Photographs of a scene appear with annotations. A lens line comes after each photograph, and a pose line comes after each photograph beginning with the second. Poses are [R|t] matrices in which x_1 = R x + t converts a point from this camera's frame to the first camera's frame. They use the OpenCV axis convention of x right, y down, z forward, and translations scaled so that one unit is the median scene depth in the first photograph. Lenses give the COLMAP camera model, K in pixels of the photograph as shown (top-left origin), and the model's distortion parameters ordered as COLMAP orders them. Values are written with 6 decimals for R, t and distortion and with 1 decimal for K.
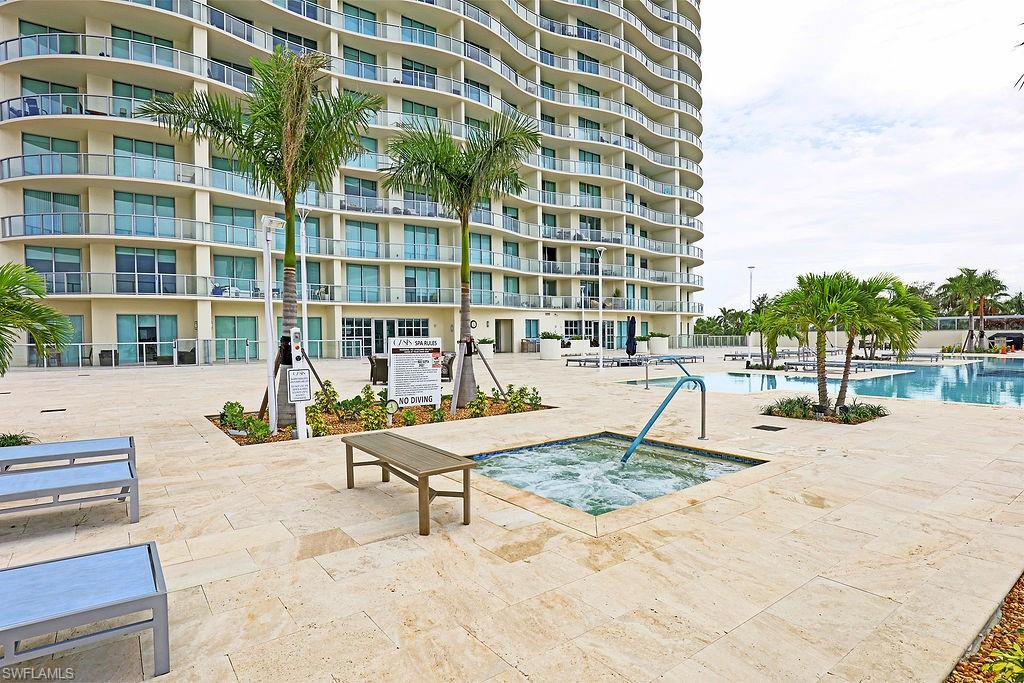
lens RADIAL K [[528.4, 0, 516.7], [0, 528.4, 351.3], [0, 0, 1]] dist [-0.016667, -0.002273]
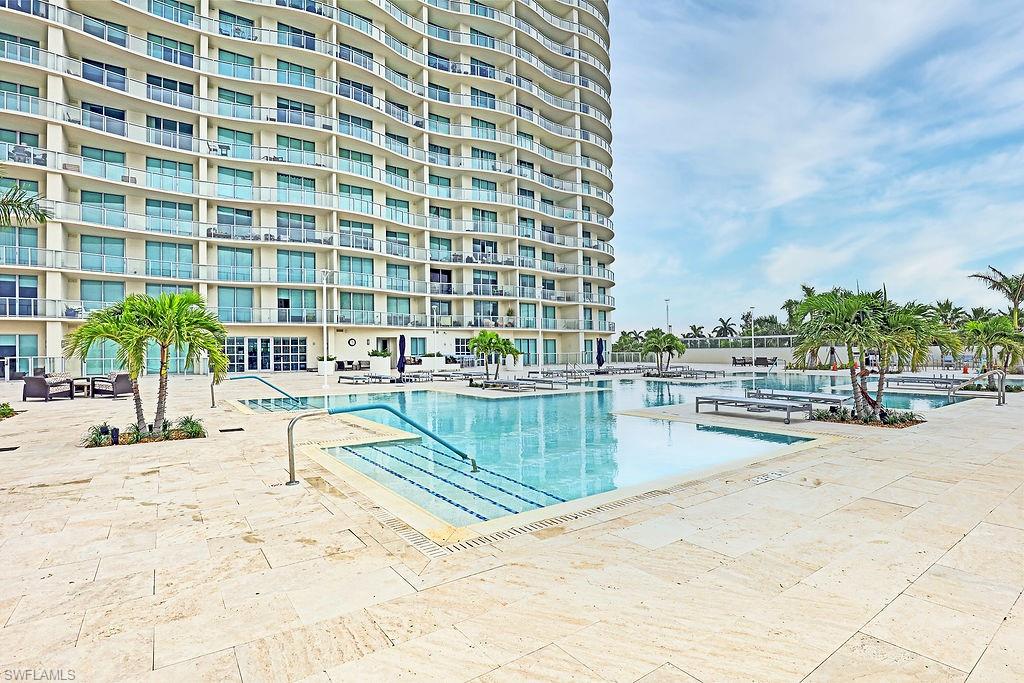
lens RADIAL K [[495.3, 0, 522.3], [0, 495.3, 353.9], [0, 0, 1]] dist [-0.023508, 0.000351]
pose [[0.999418, -0.001290, -0.034097, 0.257547], [0.000435, 0.999686, -0.025064, -0.002123], [0.034119, 0.025035, 0.999104, 0.015577]]
